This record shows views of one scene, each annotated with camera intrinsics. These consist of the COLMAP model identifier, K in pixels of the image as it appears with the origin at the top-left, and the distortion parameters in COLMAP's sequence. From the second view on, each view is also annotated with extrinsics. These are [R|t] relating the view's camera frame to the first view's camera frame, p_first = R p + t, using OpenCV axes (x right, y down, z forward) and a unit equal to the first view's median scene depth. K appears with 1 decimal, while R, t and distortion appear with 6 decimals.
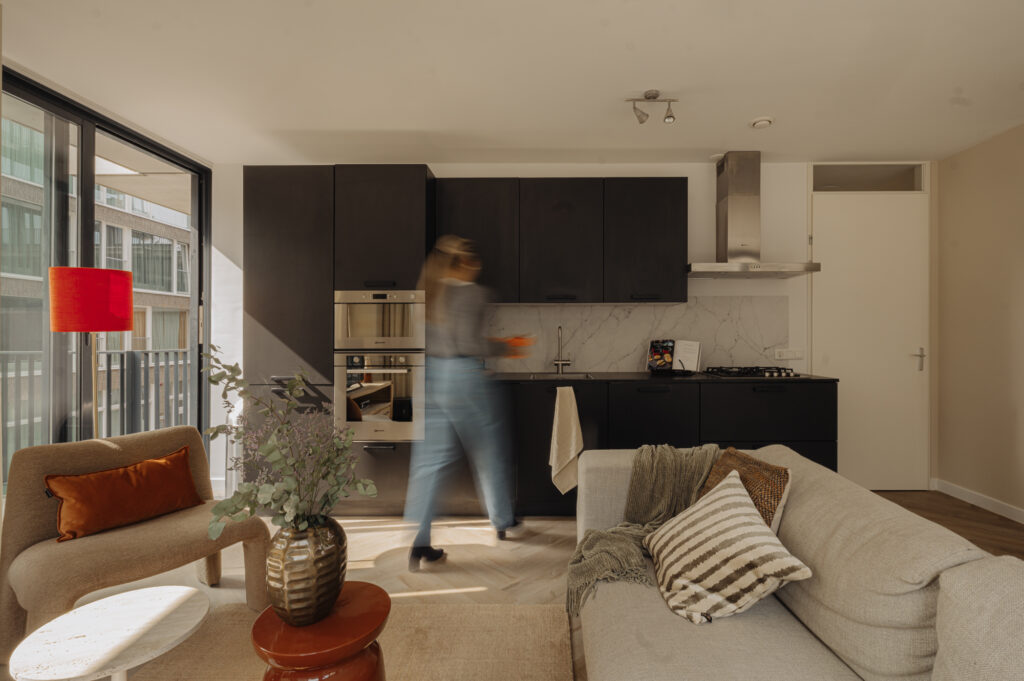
lens RADIAL K [[482.5, 0, 535.3], [0, 482.5, 339.1], [0, 0, 1]] dist [-0.000136, 0.000207]
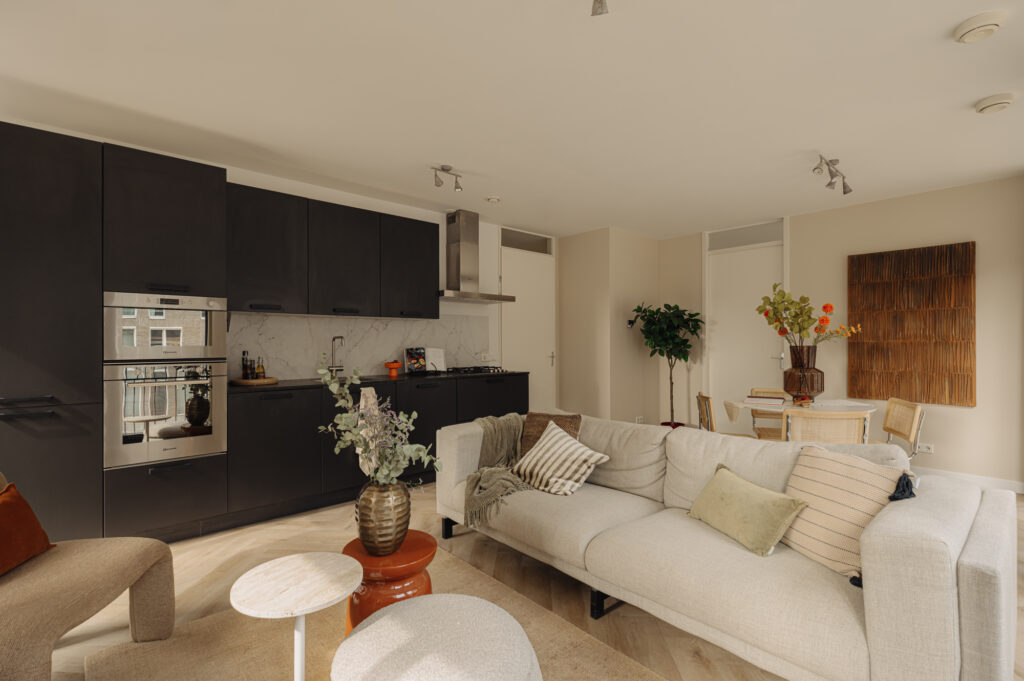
lens RADIAL K [[482.5, 0, 508.9], [0, 482.5, 343.8], [0, 0, 1]] dist [-0.000136, 0.000207]
pose [[0.731506, -0.000027, 0.681835, -0.438959], [0.004649, 0.999977, -0.004949, -0.001130], [-0.681819, 0.006790, 0.731489, -0.092360]]
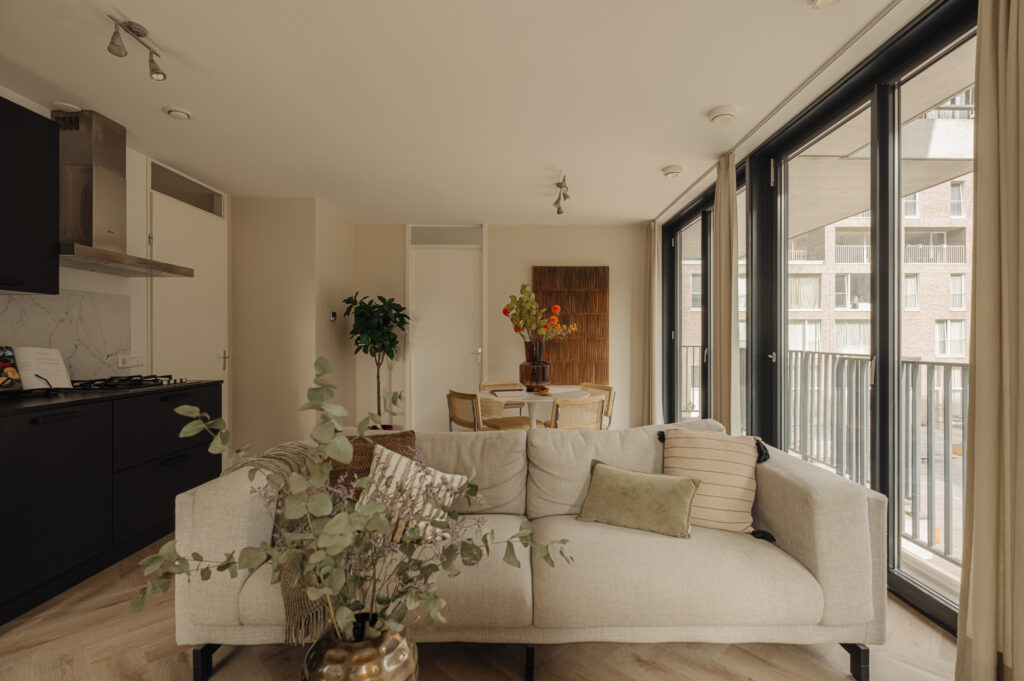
lens RADIAL K [[482.5, 0, 530.2], [0, 482.5, 341.9], [0, 0, 1]] dist [-0.000136, 0.000207]
pose [[-0.030301, -0.003878, 0.999533, -0.432895], [0.006648, 0.999970, 0.004081, -0.003255], [-0.999519, 0.006769, -0.030274, 0.305123]]
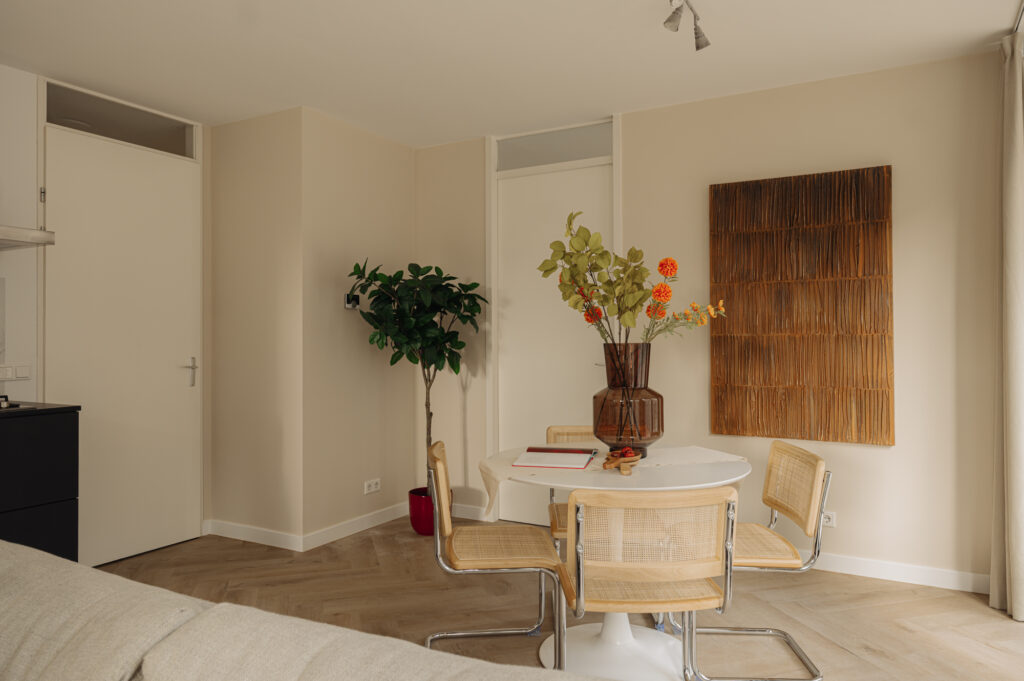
lens RADIAL K [[702.8, 0, 519.9], [0, 702.8, 332.9], [0, 0, 1]] dist [0.000117, -0.001252]
pose [[0.474392, 0.008436, 0.880273, 0.045899], [0.008831, 0.999858, -0.014341, -0.000278], [-0.880269, 0.014577, 0.474251, -0.015462]]
